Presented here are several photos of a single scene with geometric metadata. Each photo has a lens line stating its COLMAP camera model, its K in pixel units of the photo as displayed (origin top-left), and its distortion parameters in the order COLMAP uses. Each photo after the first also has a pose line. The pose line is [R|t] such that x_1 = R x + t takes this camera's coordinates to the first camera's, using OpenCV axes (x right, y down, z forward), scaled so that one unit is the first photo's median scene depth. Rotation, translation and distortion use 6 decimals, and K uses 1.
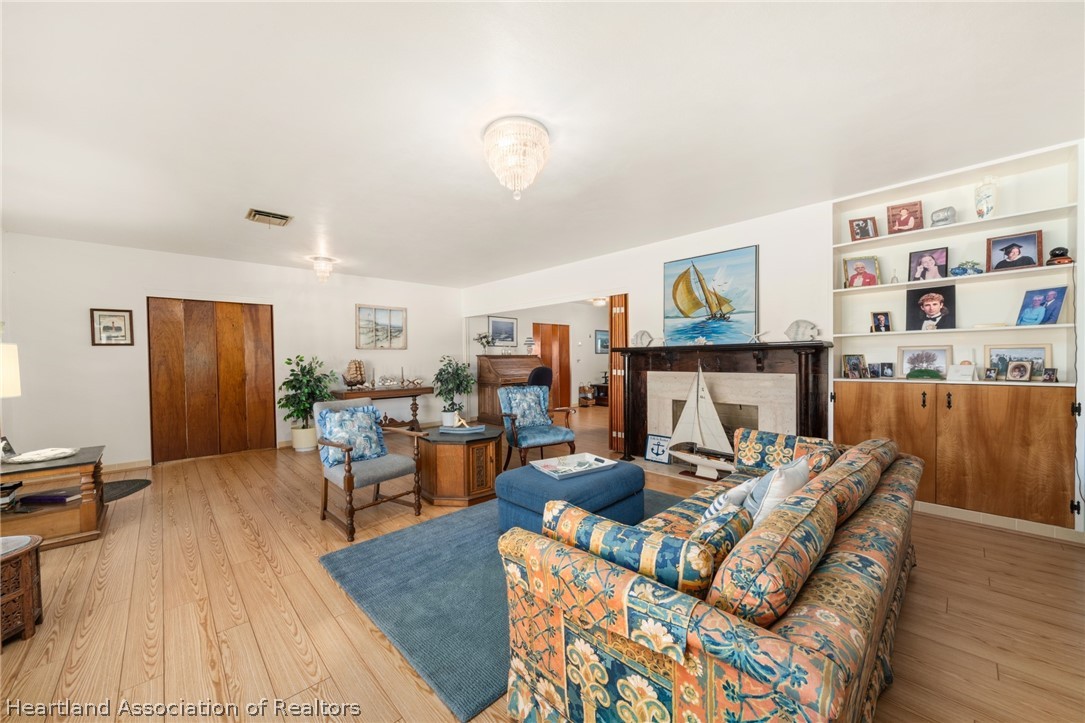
lens RADIAL K [[411.9, 0, 526.9], [0, 411.9, 363.3], [0, 0, 1]] dist [0.000717, 0.000222]
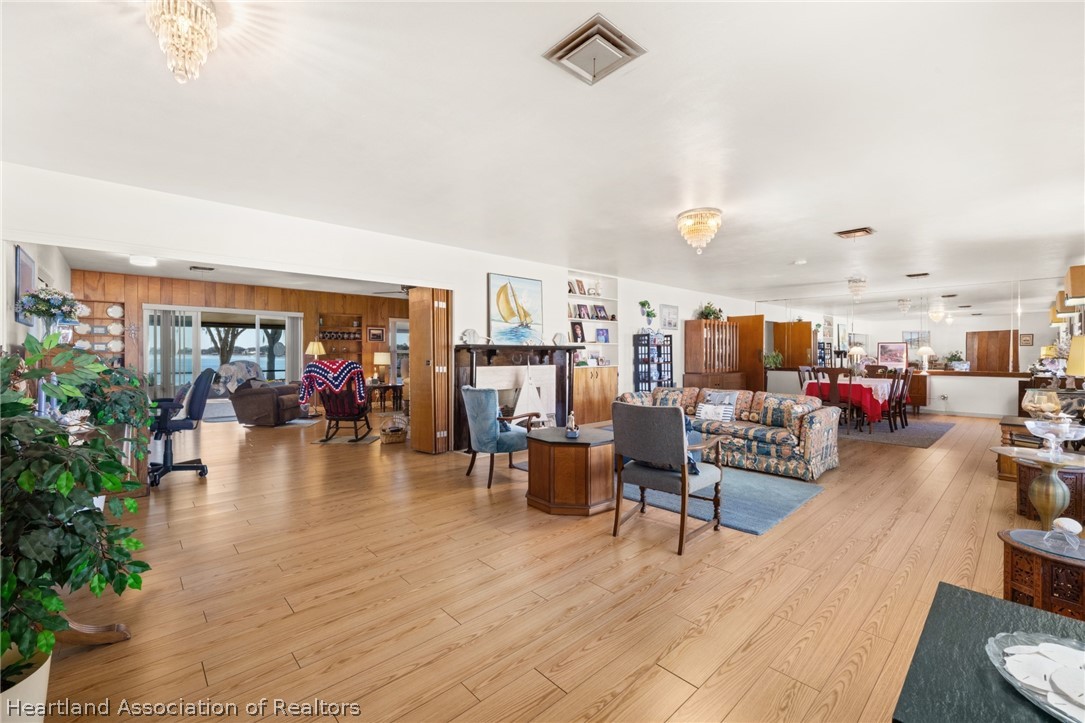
lens RADIAL K [[447.3, 0, 541.7], [0, 447.3, 366.3], [0, 0, 1]] dist [0.000824, 0.000018]
pose [[-0.020590, -0.012788, 0.999706, -0.858087], [0.014958, 0.999802, 0.013097, 0.004792], [-0.999676, 0.015223, -0.020395, 0.819390]]
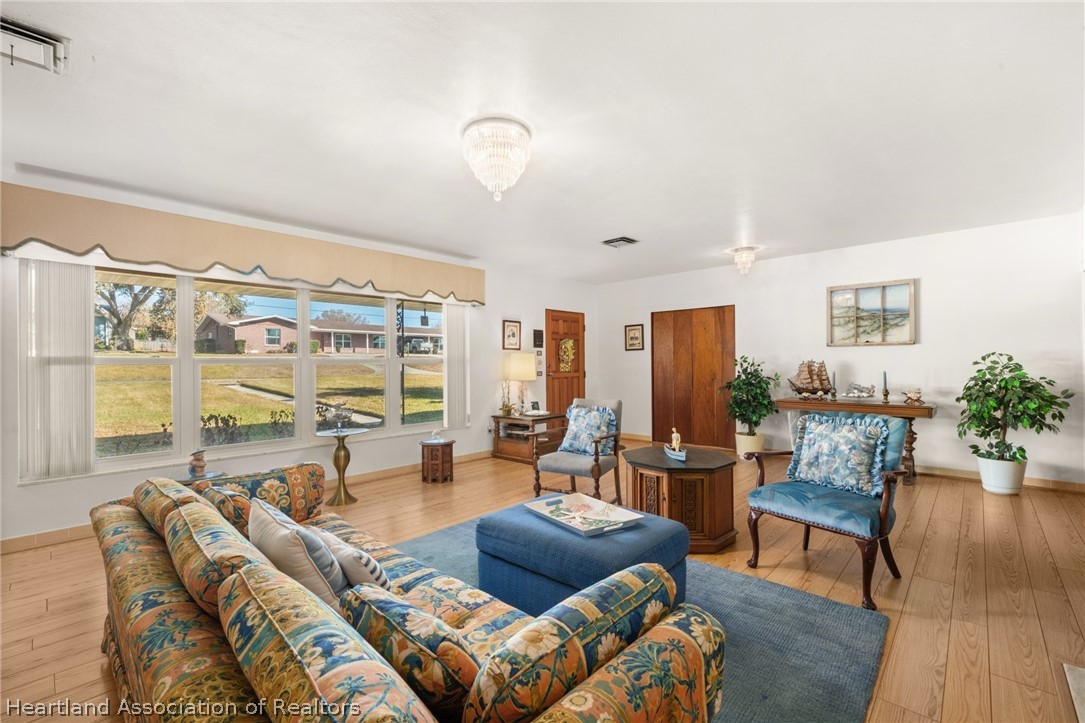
lens RADIAL K [[484.4, 0, 542.5], [0, 484.4, 361.5], [0, 0, 1]] dist [0.018624, -0.000050]
pose [[0.061103, 0.007627, -0.998102, 0.587209], [-0.003611, 0.999966, 0.007421, -0.014779], [0.998125, 0.003151, 0.061128, 0.542147]]
